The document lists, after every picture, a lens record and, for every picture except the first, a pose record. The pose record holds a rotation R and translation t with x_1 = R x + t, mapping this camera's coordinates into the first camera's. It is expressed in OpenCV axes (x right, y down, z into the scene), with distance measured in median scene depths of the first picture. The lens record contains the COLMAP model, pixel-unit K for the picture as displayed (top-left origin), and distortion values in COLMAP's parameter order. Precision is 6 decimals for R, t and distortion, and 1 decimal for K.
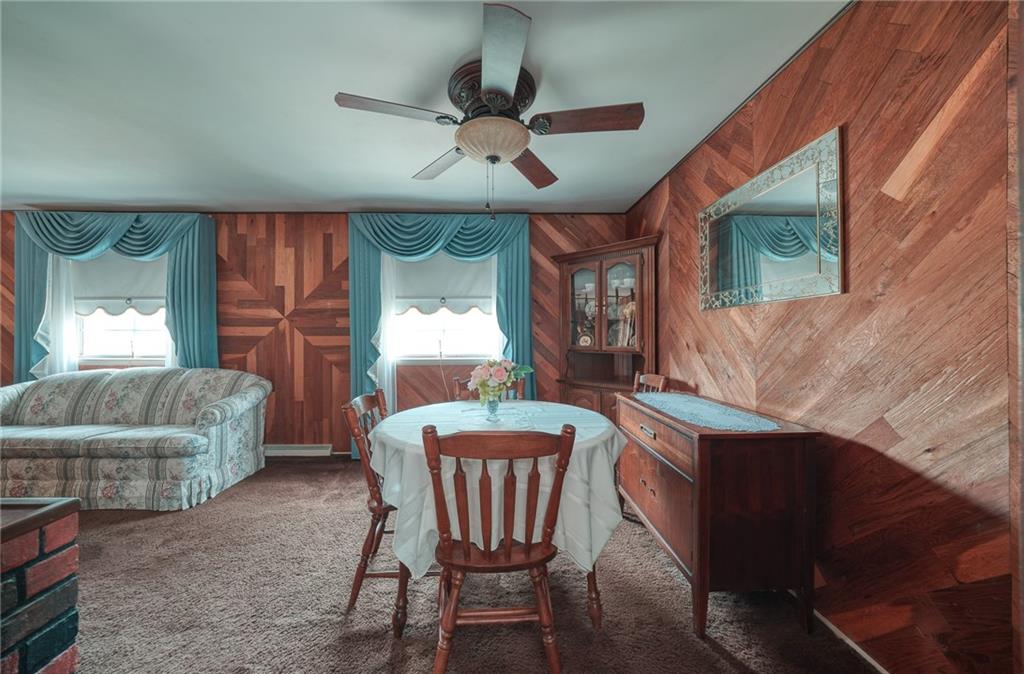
lens RADIAL K [[368.4, 0, 511.7], [0, 368.4, 338.5], [0, 0, 1]] dist [-0.009085, 0.000181]
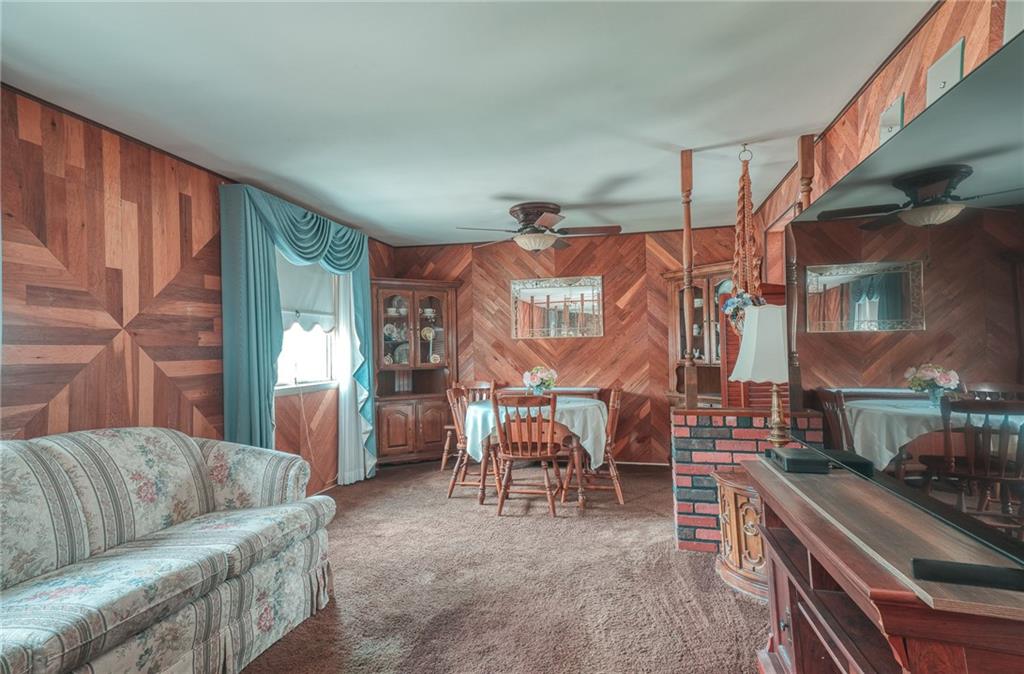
lens RADIAL K [[560.7, 0, 507.7], [0, 560.7, 342.5], [0, 0, 1]] dist [0.045875, 0.001340]
pose [[0.250326, 0.012486, 0.968081, -1.291009], [0.027355, 0.999426, -0.019963, -0.003758], [-0.967775, 0.031479, 0.249841, 0.244724]]
